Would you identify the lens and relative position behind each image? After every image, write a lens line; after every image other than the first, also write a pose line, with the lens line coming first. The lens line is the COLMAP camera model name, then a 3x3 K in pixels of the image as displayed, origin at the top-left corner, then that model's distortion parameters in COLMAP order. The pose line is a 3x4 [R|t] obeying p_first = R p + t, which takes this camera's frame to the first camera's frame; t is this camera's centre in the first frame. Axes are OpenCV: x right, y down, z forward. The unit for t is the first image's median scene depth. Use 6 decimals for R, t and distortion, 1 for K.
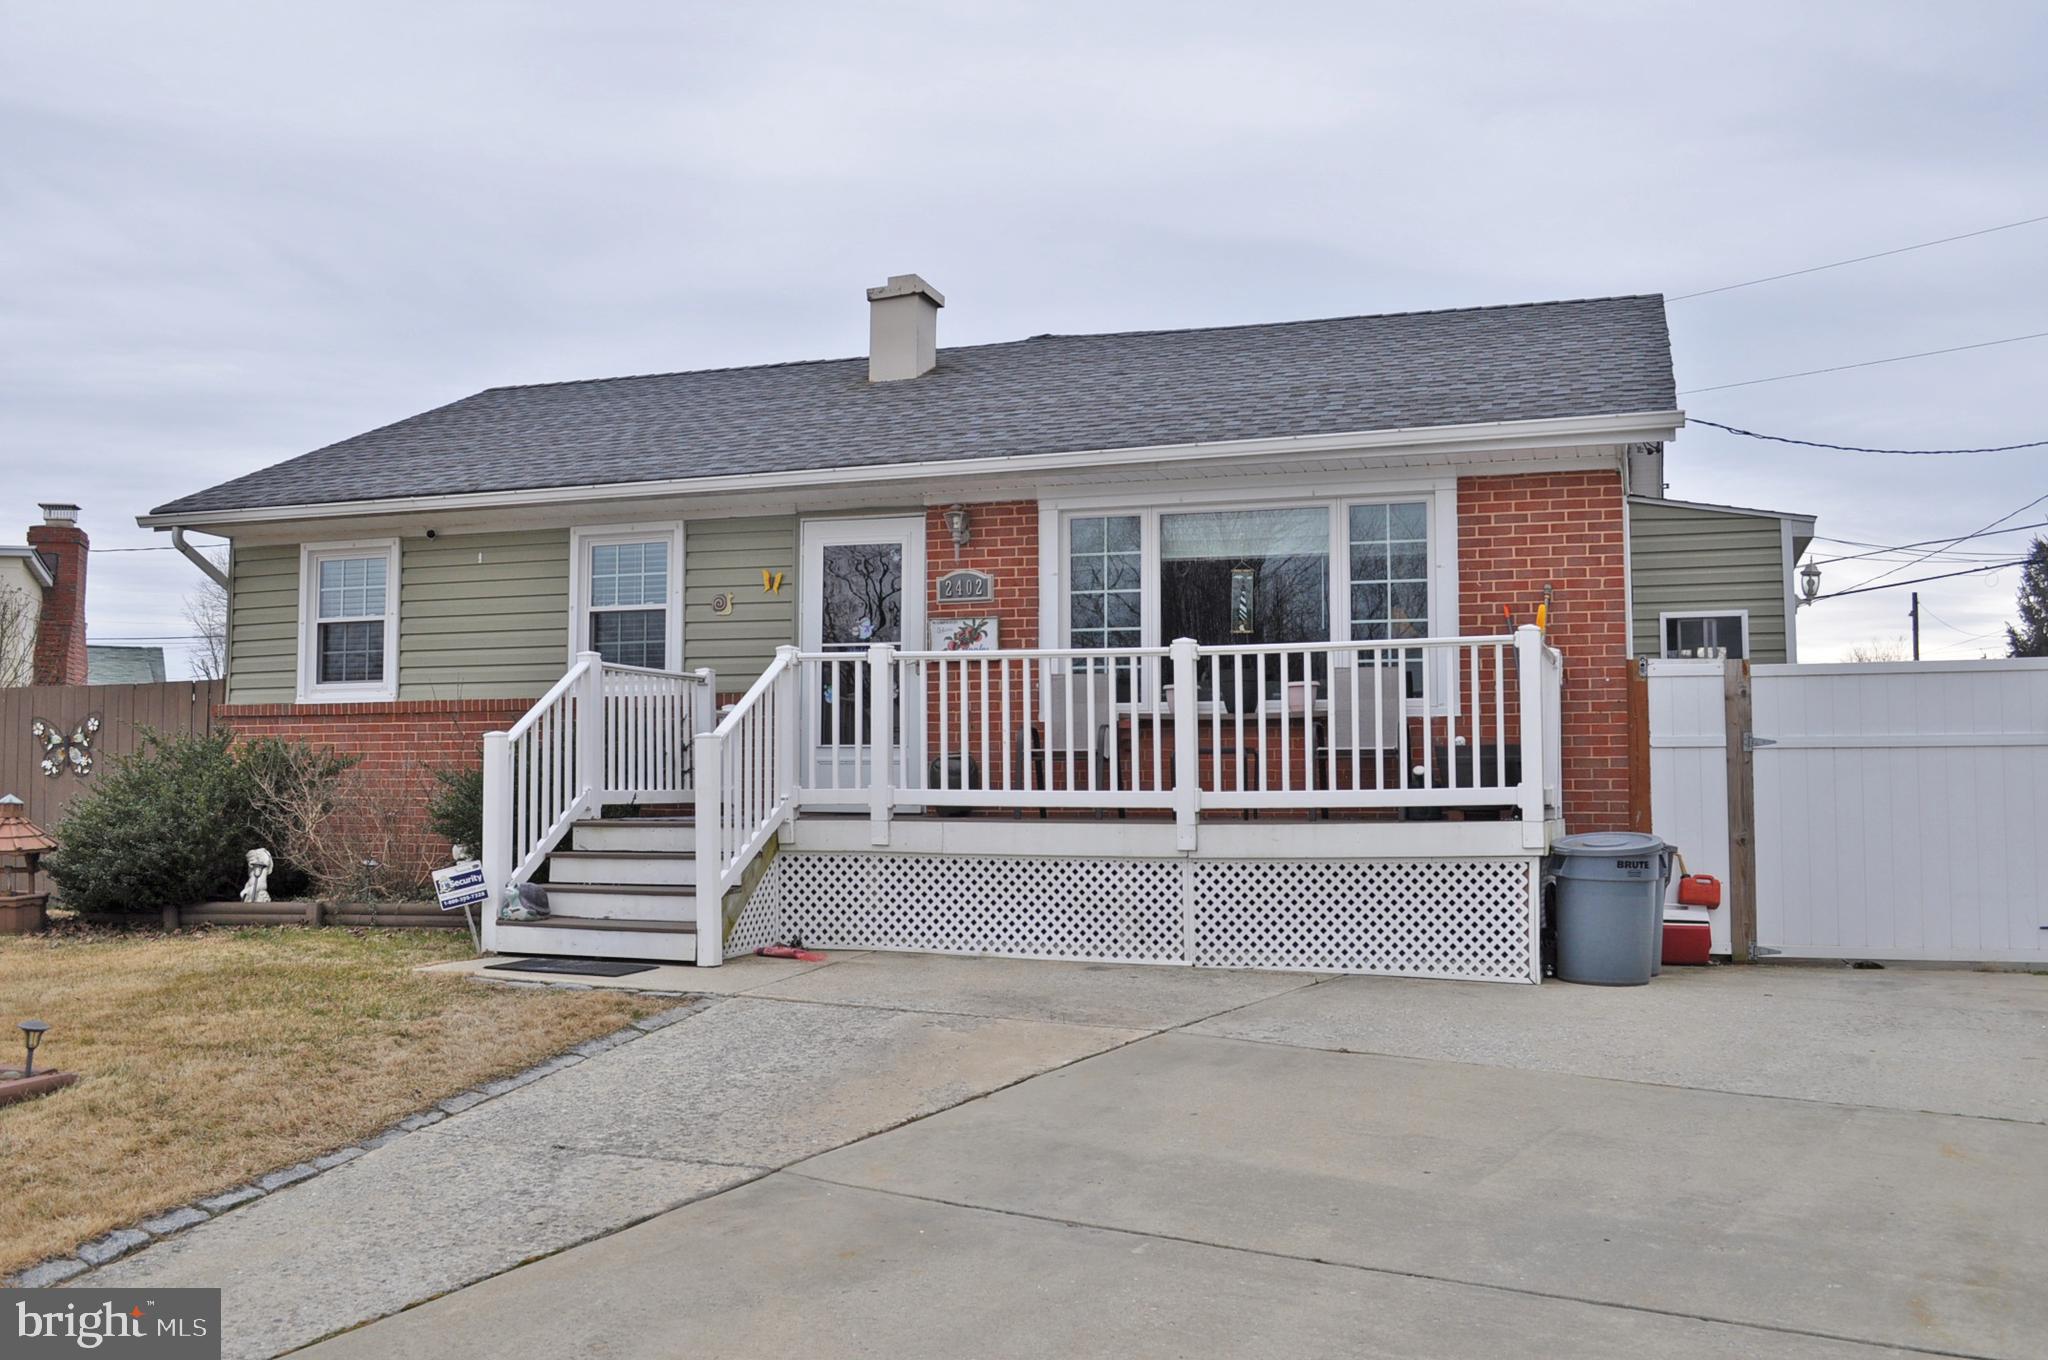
lens RADIAL K [[1892.9, 0, 992.3], [0, 1892.9, 679.5], [0, 0, 1]] dist [-0.075534, 0.017931]
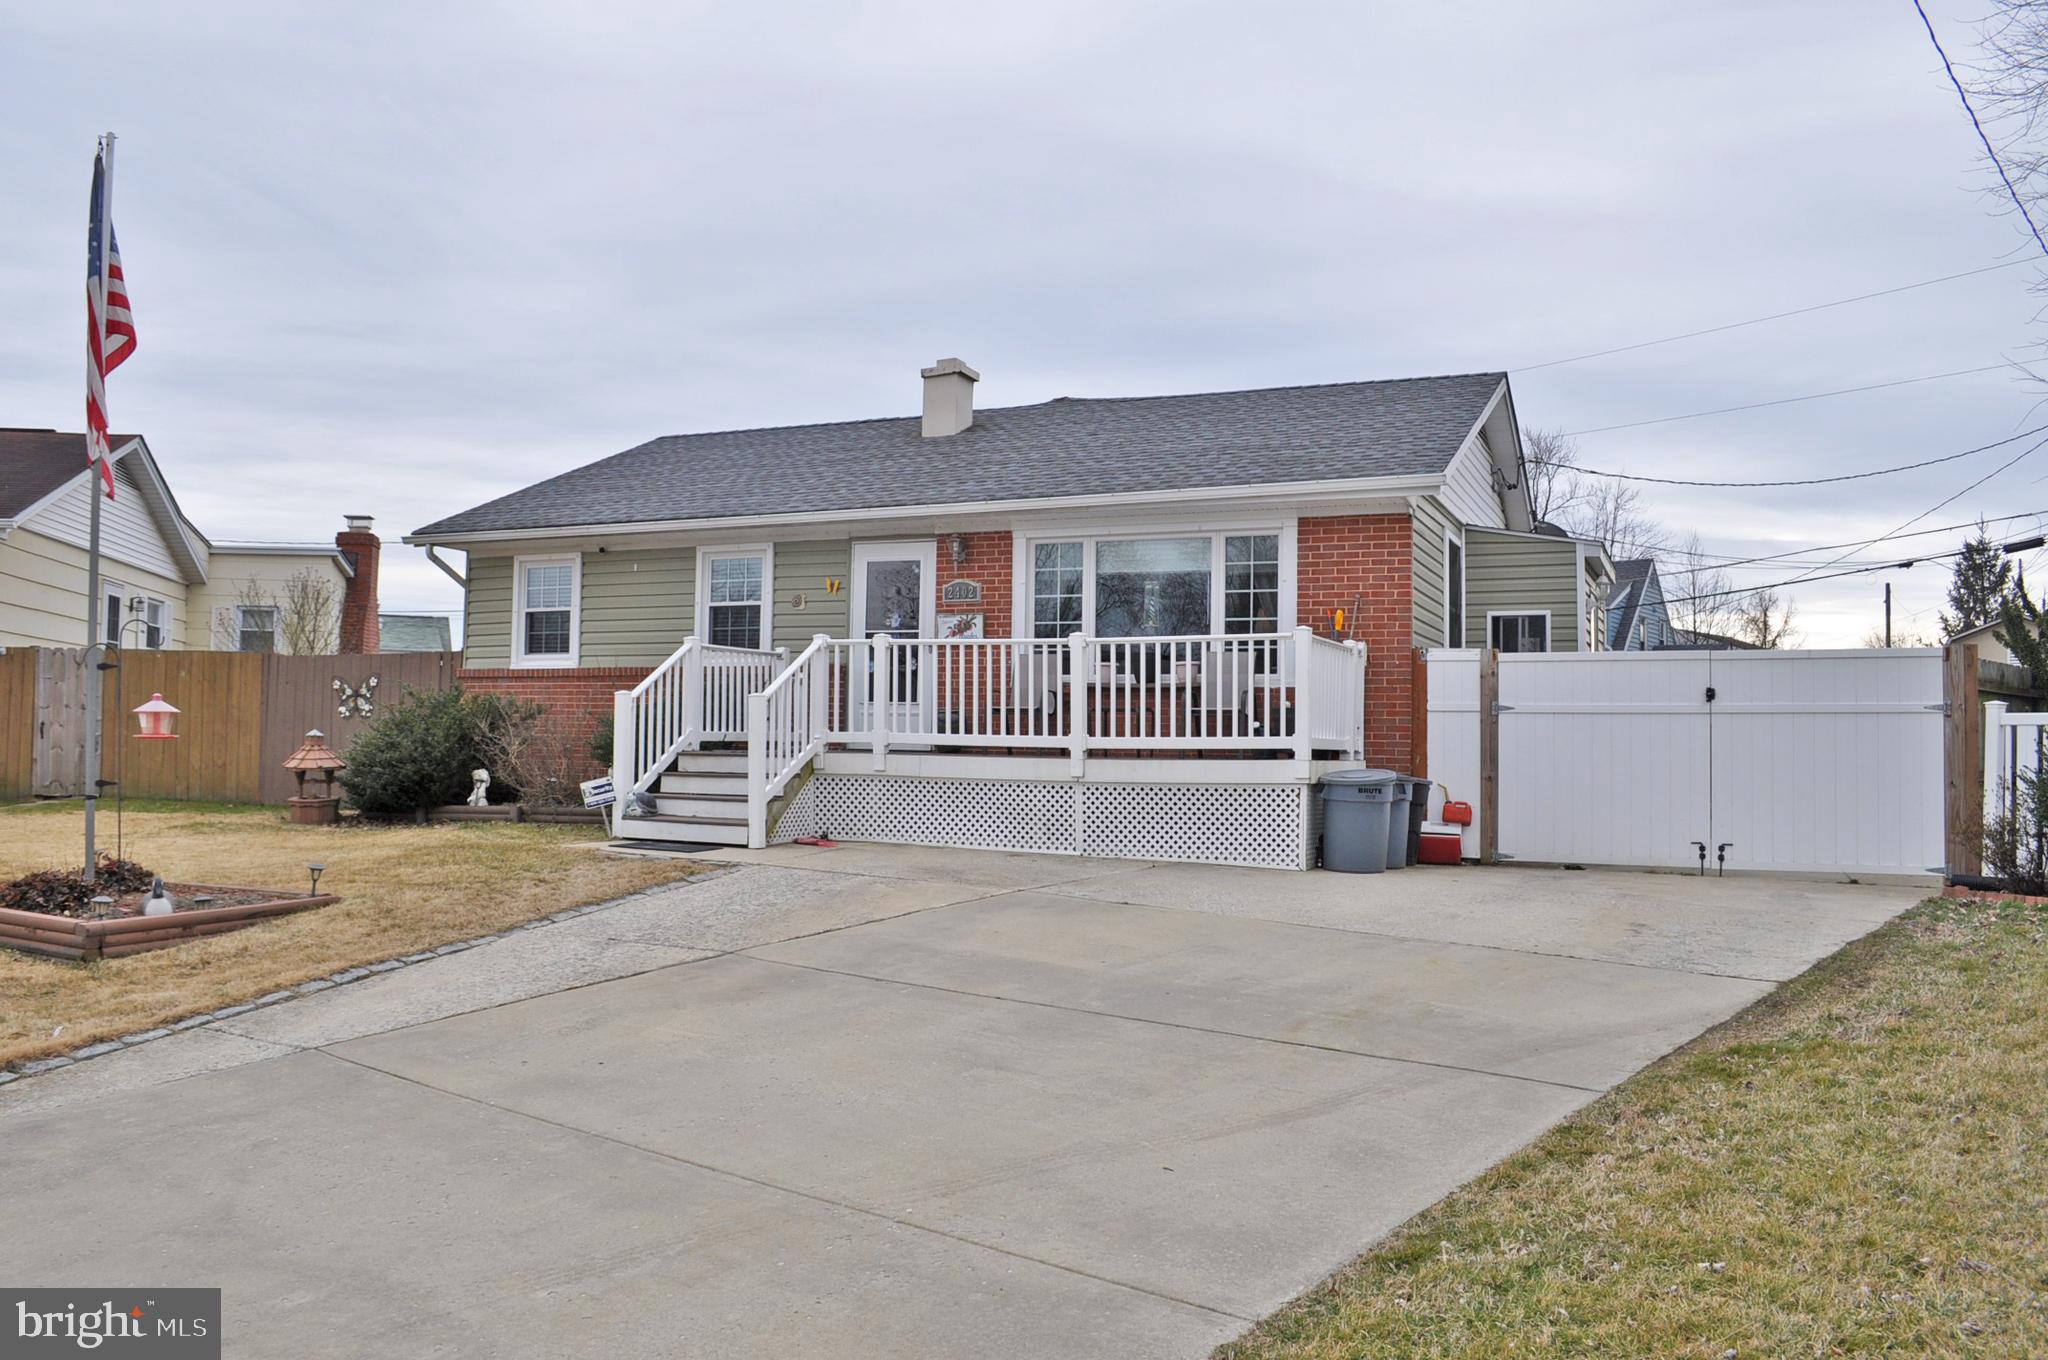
lens RADIAL K [[1610.5, 0, 1005.1], [0, 1610.5, 678.8], [0, 0, 1]] dist [-0.087026, 0.018480]
pose [[0.996195, 0.010479, -0.086524, 0.132384], [-0.008699, 0.999743, 0.020925, -0.009967], [0.086721, -0.020092, 0.996030, -0.215919]]
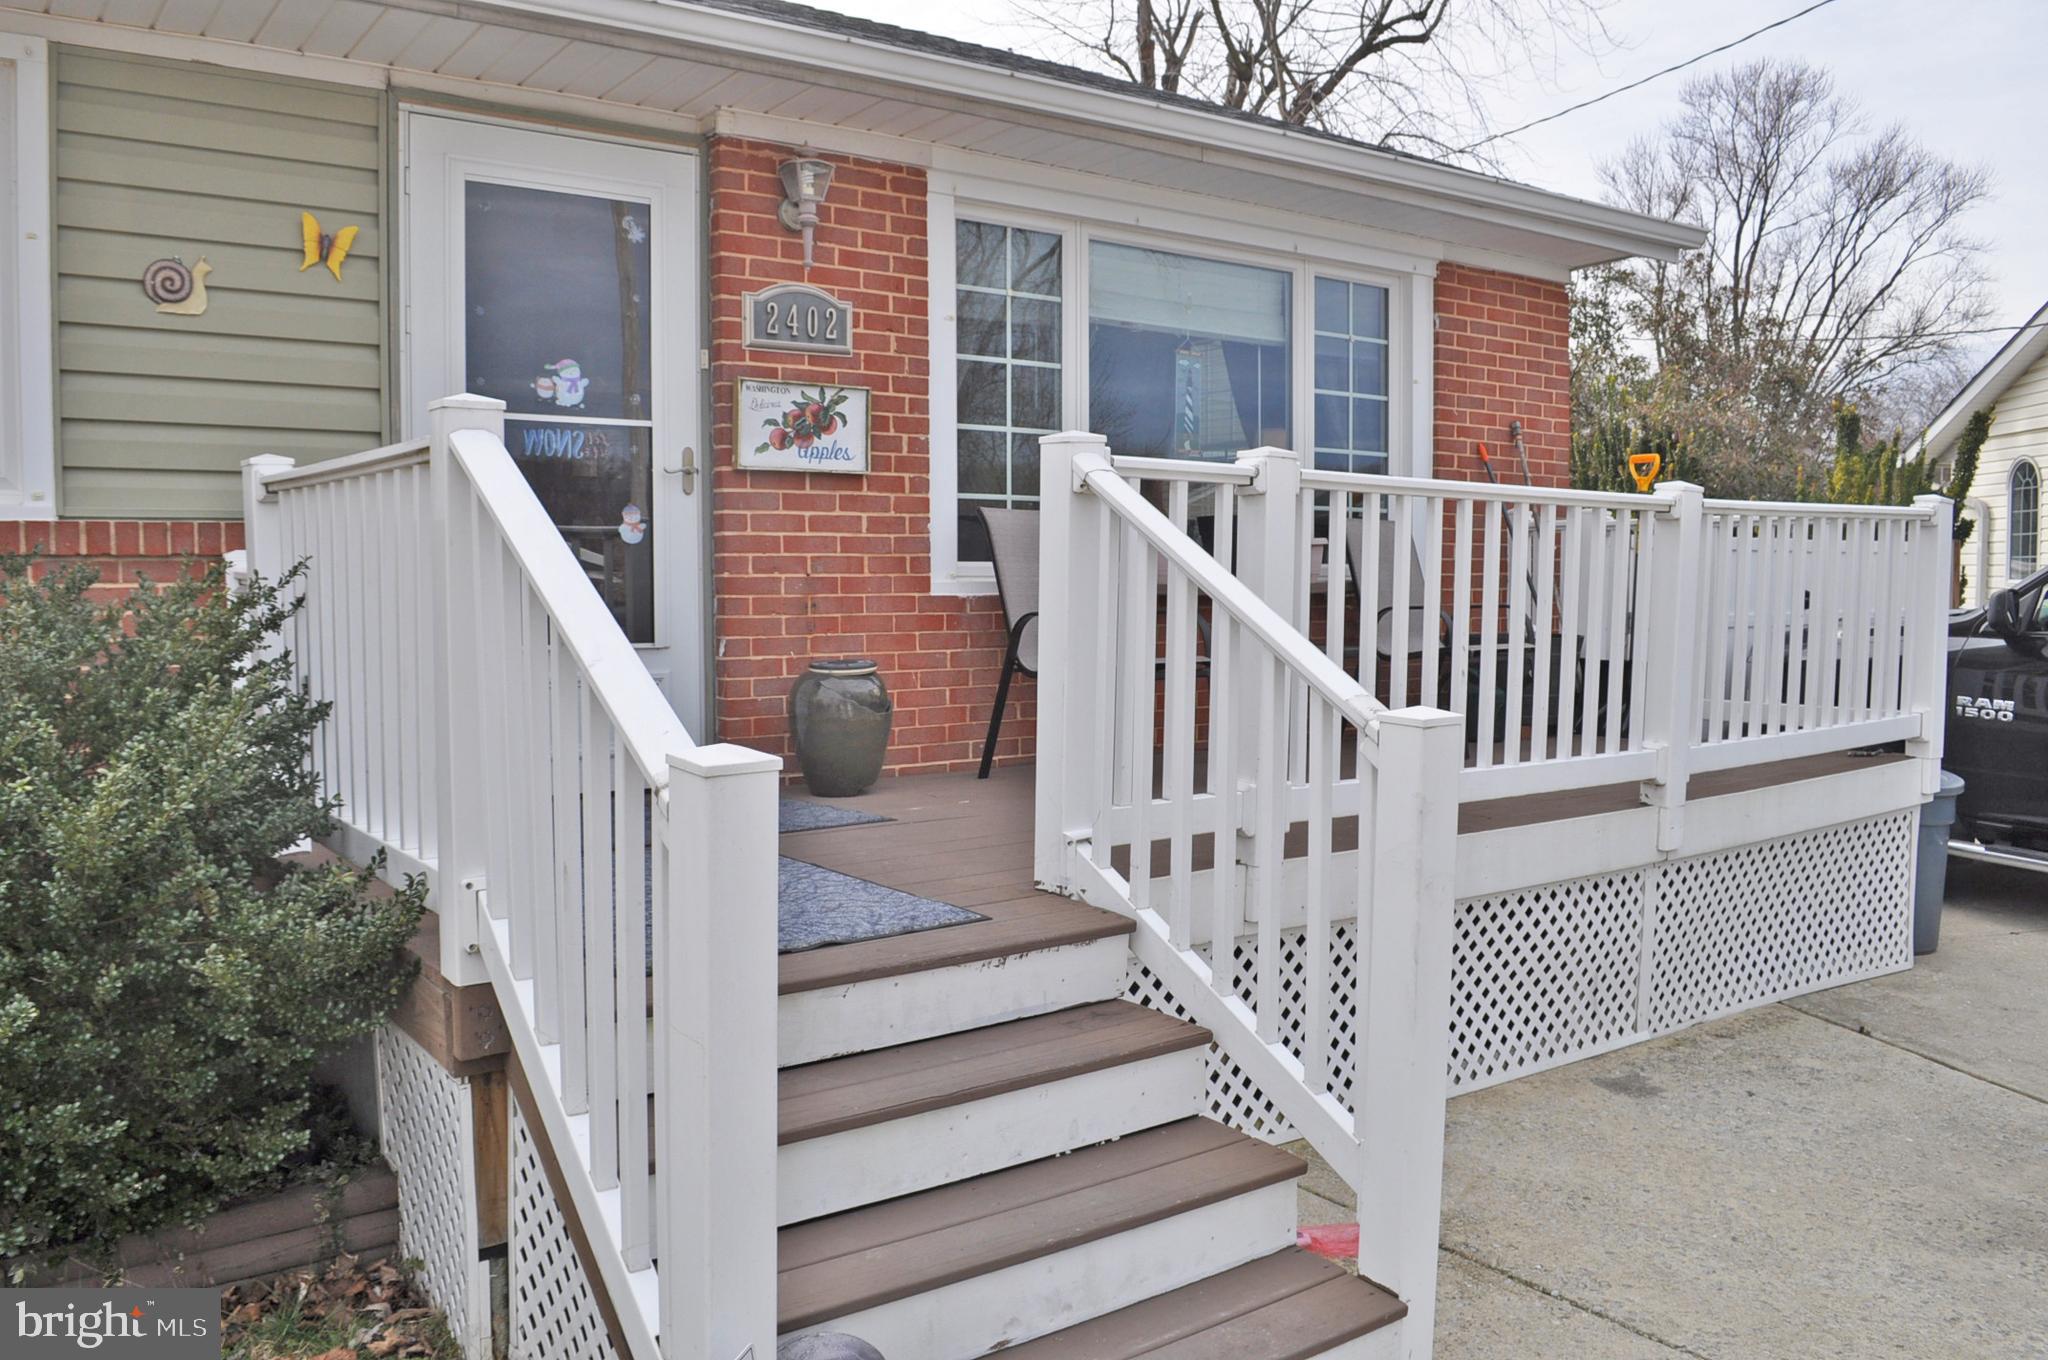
lens RADIAL K [[1610.5, 0, 1005.1], [0, 1610.5, 678.8], [0, 0, 1]] dist [-0.087026, 0.018480]
pose [[0.573806, -0.053108, 0.817268, -0.352401], [-0.048508, 0.993940, 0.098646, 0.000017], [-0.817553, -0.096248, 0.567752, 0.766574]]
